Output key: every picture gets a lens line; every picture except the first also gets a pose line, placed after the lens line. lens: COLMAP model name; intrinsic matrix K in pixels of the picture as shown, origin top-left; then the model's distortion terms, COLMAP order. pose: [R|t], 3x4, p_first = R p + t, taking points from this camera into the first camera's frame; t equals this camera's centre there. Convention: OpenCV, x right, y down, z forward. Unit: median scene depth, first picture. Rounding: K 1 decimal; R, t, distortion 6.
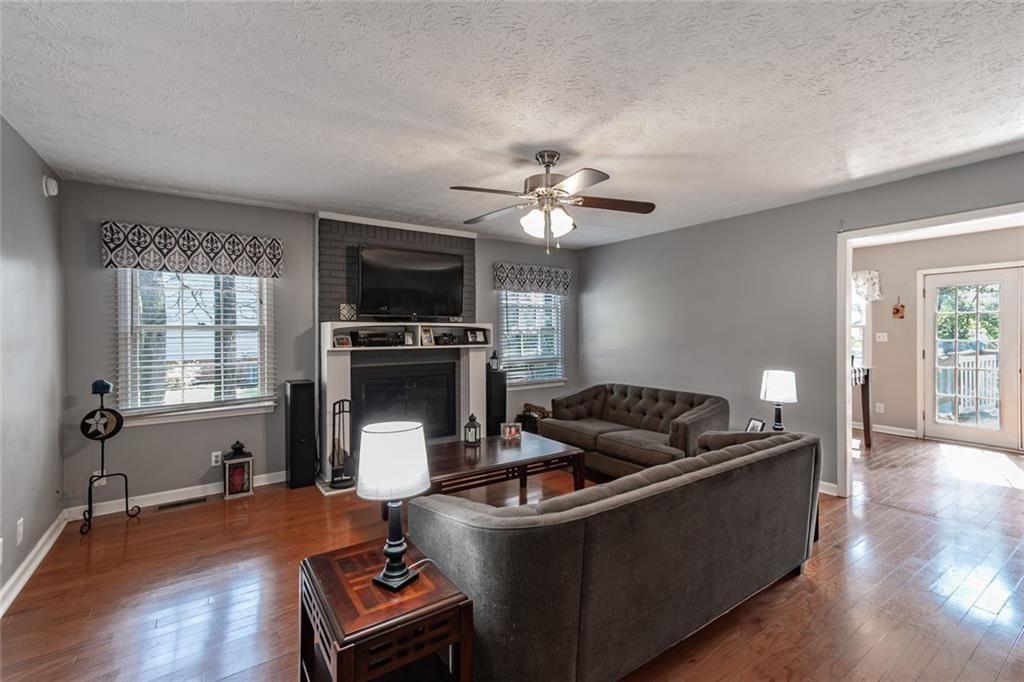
lens RADIAL K [[456.9, 0, 513.1], [0, 456.9, 341.0], [0, 0, 1]] dist [0.014915, 0.001222]
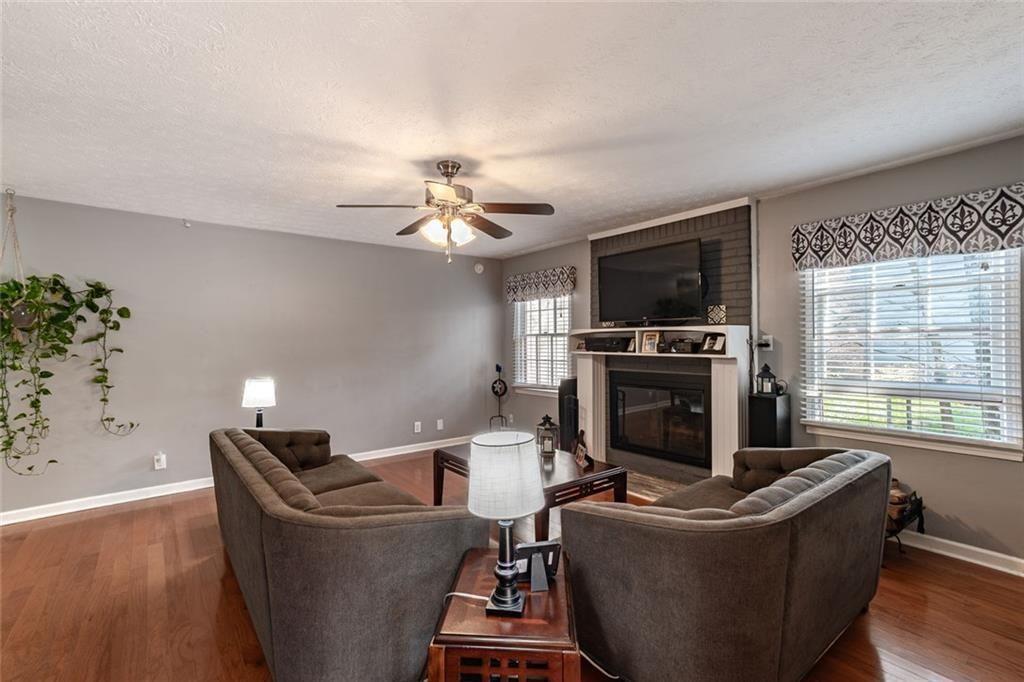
lens RADIAL K [[456.9, 0, 509.0], [0, 456.9, 340.2], [0, 0, 1]] dist [0.014915, 0.001222]
pose [[0.070042, 0.013860, -0.997448, 0.636524], [-0.001359, 0.999904, 0.013799, -0.025377], [0.997543, 0.000389, 0.070055, 0.615638]]
